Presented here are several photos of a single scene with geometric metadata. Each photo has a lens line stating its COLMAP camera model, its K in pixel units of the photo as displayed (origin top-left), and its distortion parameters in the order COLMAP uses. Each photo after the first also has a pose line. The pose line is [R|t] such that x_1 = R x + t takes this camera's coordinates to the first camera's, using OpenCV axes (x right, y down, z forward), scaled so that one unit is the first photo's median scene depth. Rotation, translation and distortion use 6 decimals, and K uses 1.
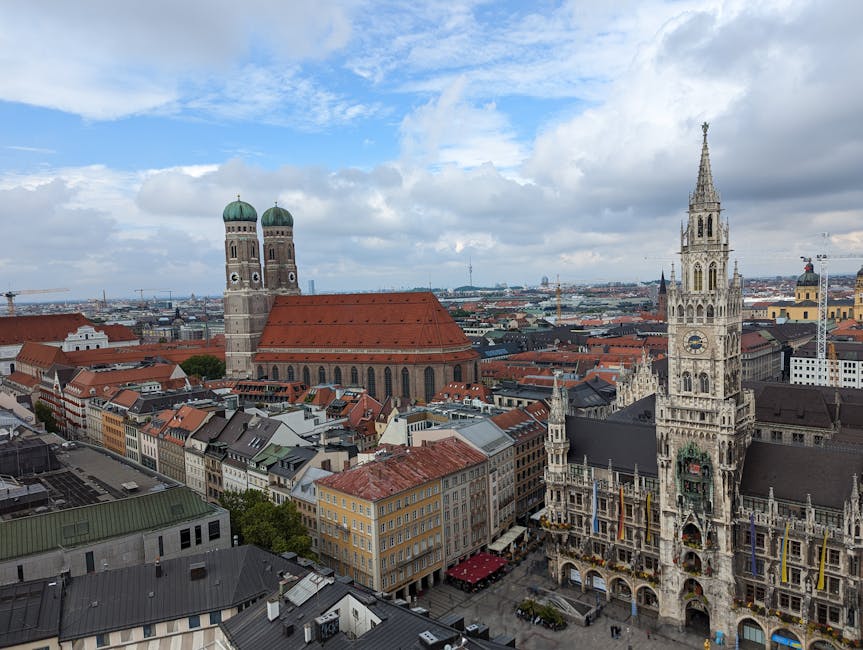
lens RADIAL K [[616.2, 0, 431.3], [0, 616.2, 333.2], [0, 0, 1]] dist [0.005041, 0.003211]
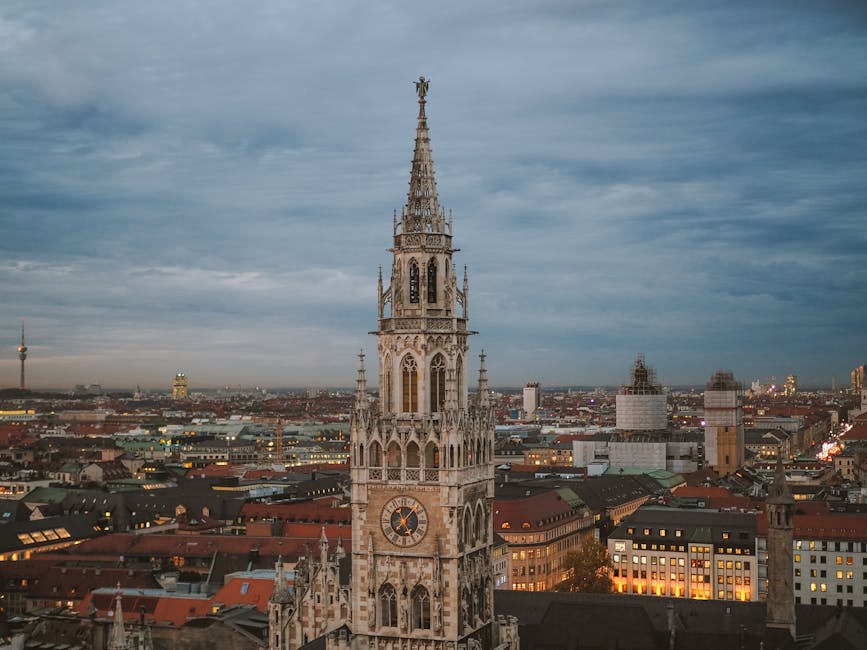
lens RADIAL K [[1258.7, 0, 433.5], [0, 1258.7, 325.0], [0, 0, 1]] dist [-0.070785, 0.100465]
pose [[0.928253, 0.049212, 0.368679, 0.083037], [-0.000544, 0.991387, -0.130965, -0.008072], [-0.371948, 0.121368, 0.920285, 0.081220]]
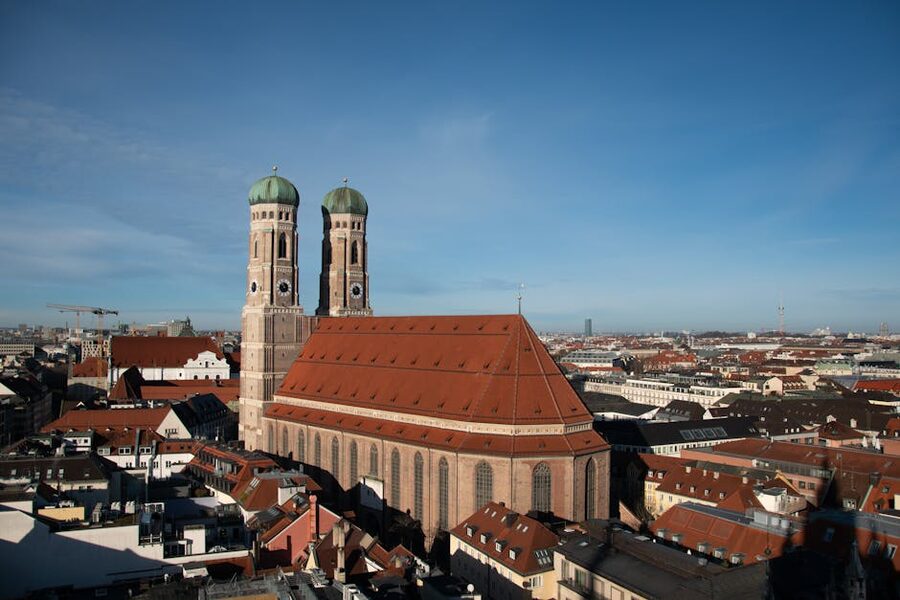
lens RADIAL K [[686.2, 0, 450.0], [0, 686.2, 300.0], [0, 0, 1]] dist [-0.088995, 0.002370]
pose [[0.919984, 0.021925, -0.391343, 0.445261], [-0.066411, 0.992718, -0.100506, -0.043051], [0.386289, 0.118453, 0.914740, 1.096112]]
